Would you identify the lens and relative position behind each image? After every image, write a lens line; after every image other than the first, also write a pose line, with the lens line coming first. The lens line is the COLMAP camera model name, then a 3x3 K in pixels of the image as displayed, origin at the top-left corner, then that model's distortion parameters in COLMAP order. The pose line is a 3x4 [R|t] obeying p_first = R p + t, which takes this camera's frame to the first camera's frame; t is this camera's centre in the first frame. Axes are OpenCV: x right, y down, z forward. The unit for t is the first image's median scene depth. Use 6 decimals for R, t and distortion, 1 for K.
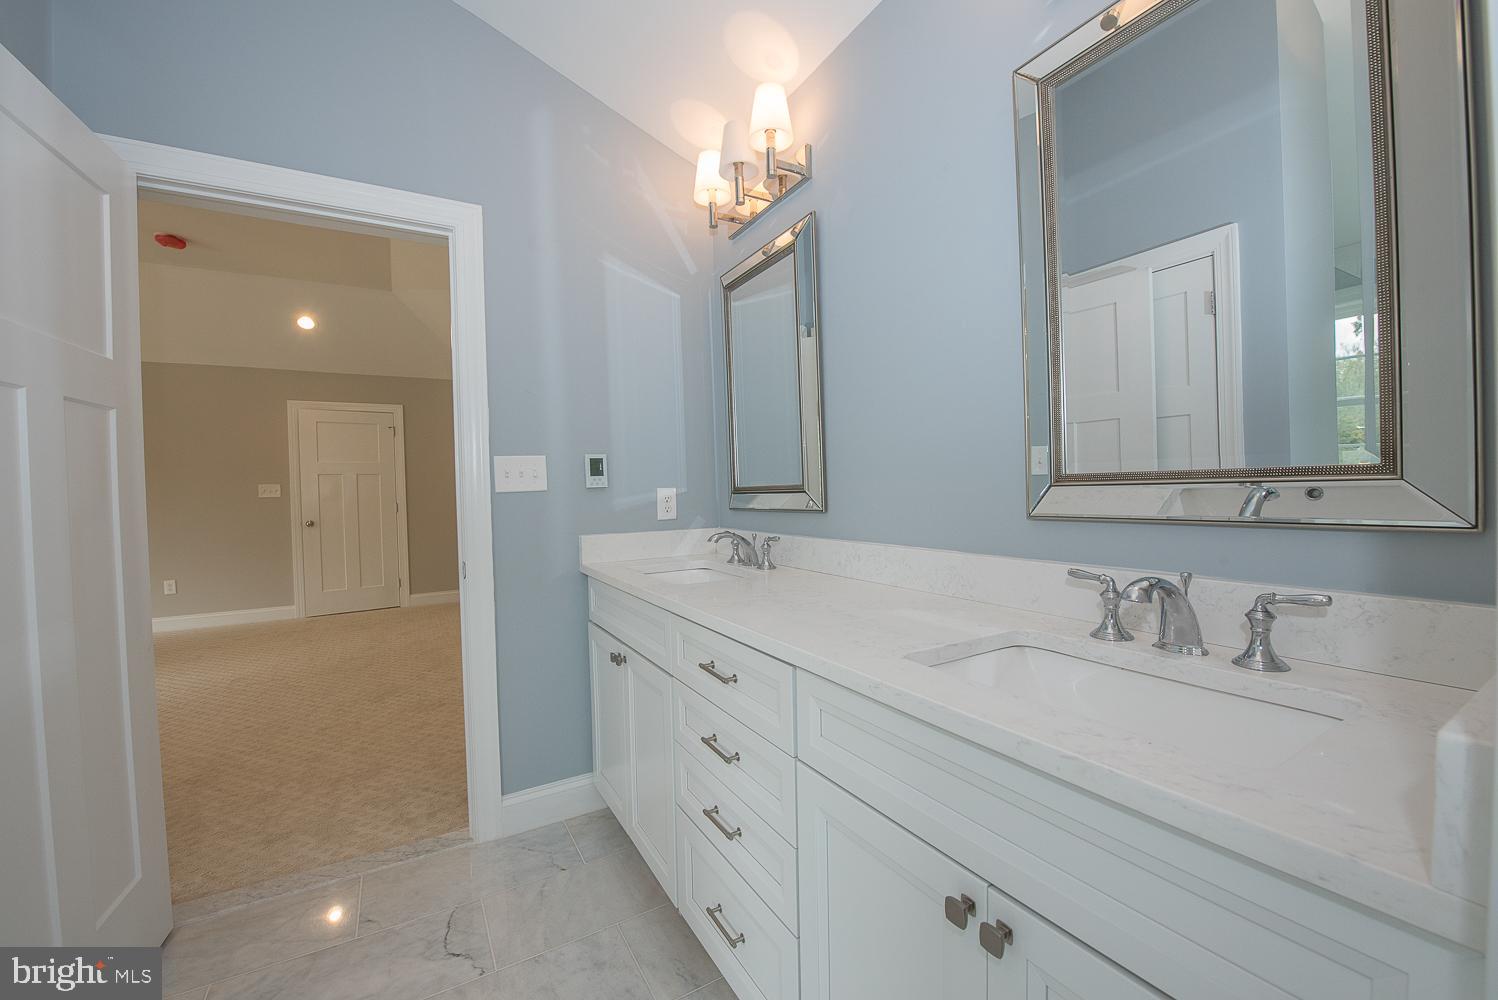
lens RADIAL K [[605.7, 0, 741.5], [0, 605.7, 487.5], [0, 0, 1]] dist [-0.006901, -0.000522]
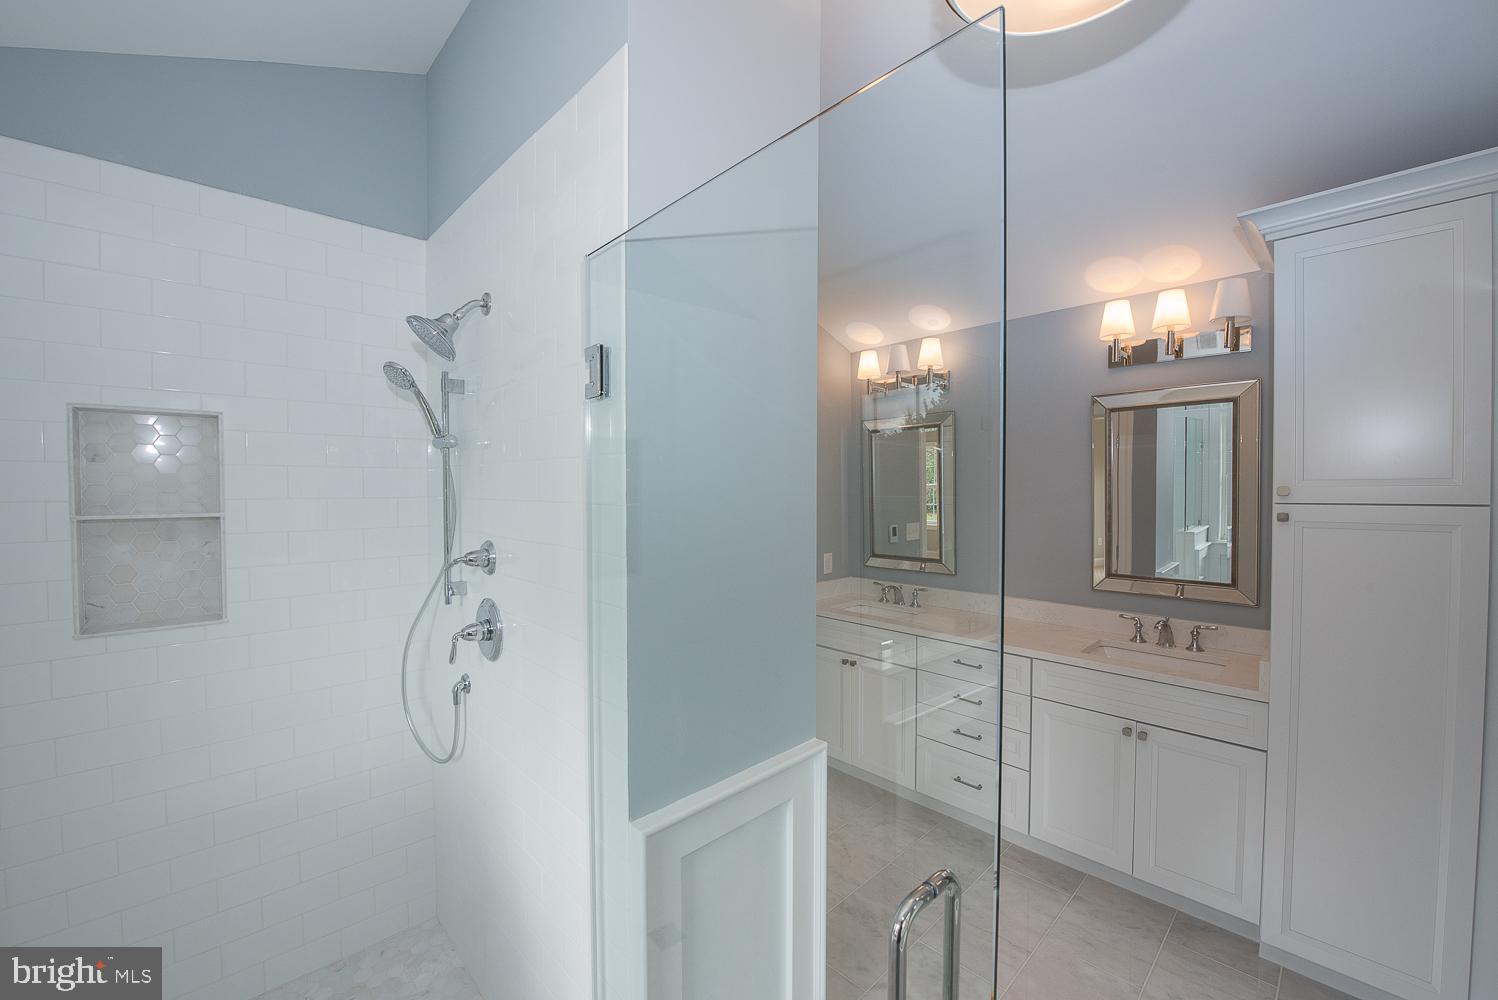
lens RADIAL K [[605.7, 0, 747.1], [0, 605.7, 502.7], [0, 0, 1]] dist [-0.006901, -0.000522]
pose [[0.969097, 0.012888, 0.246343, -1.122323], [-0.018187, 0.999649, 0.019249, -0.246893], [-0.246009, -0.023134, 0.968991, -0.734068]]
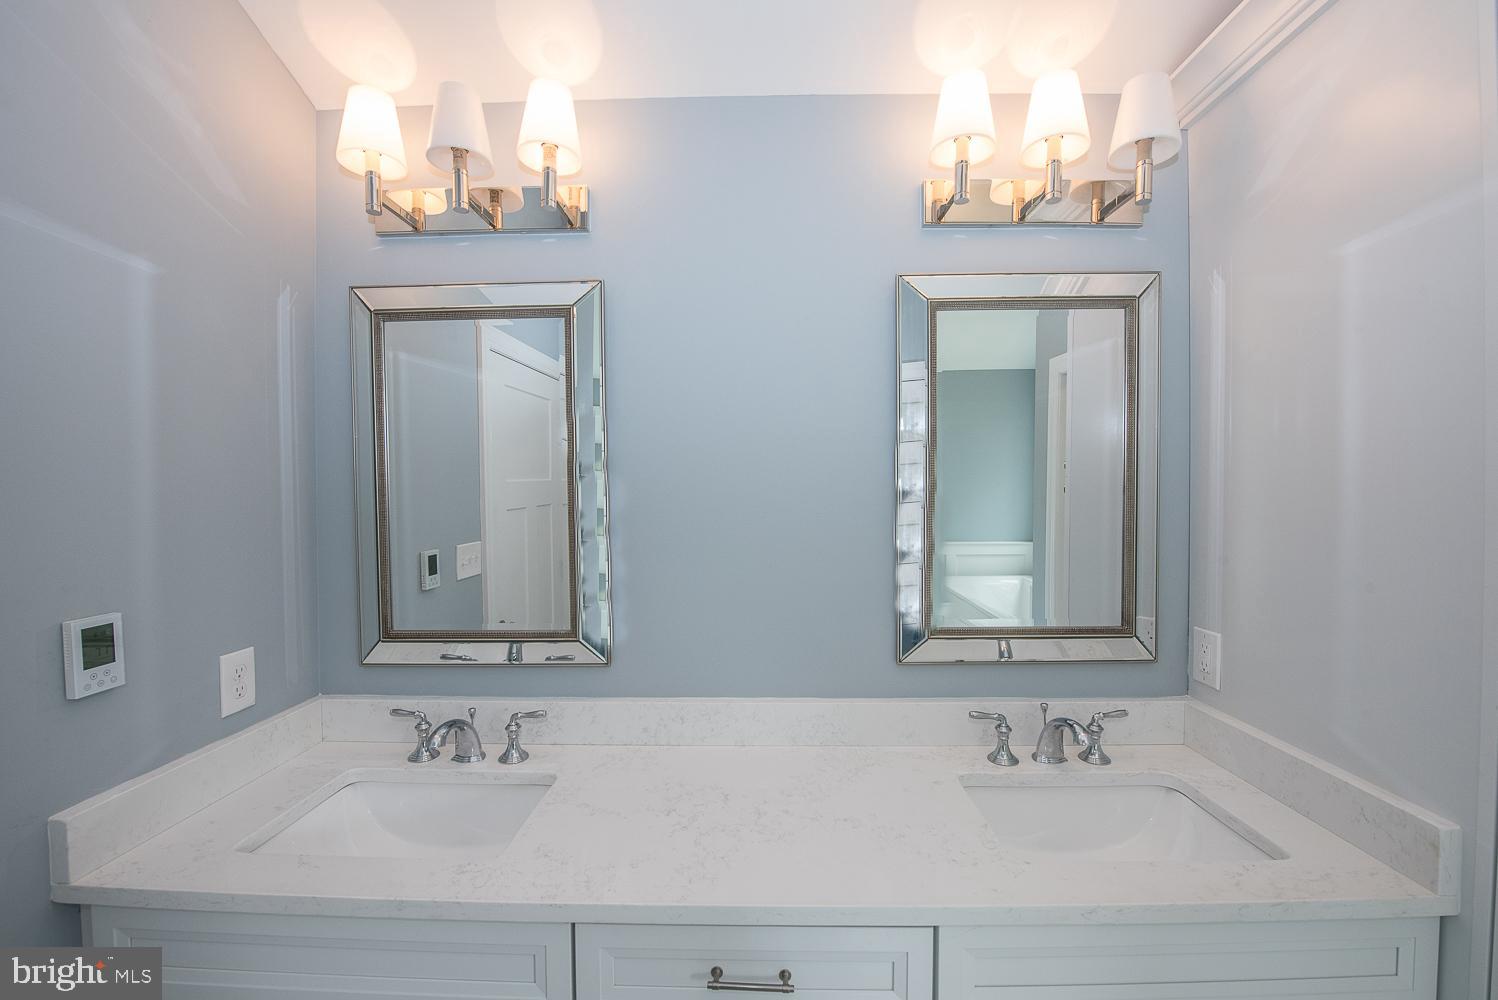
lens RADIAL K [[605.7, 0, 750.9], [0, 605.7, 497.3], [0, 0, 1]] dist [-0.006901, -0.000522]
pose [[0.519660, 0.015456, 0.854233, -0.539758], [-0.005643, 0.999877, -0.014658, -0.203949], [-0.854354, 0.002797, 0.519683, 0.528685]]
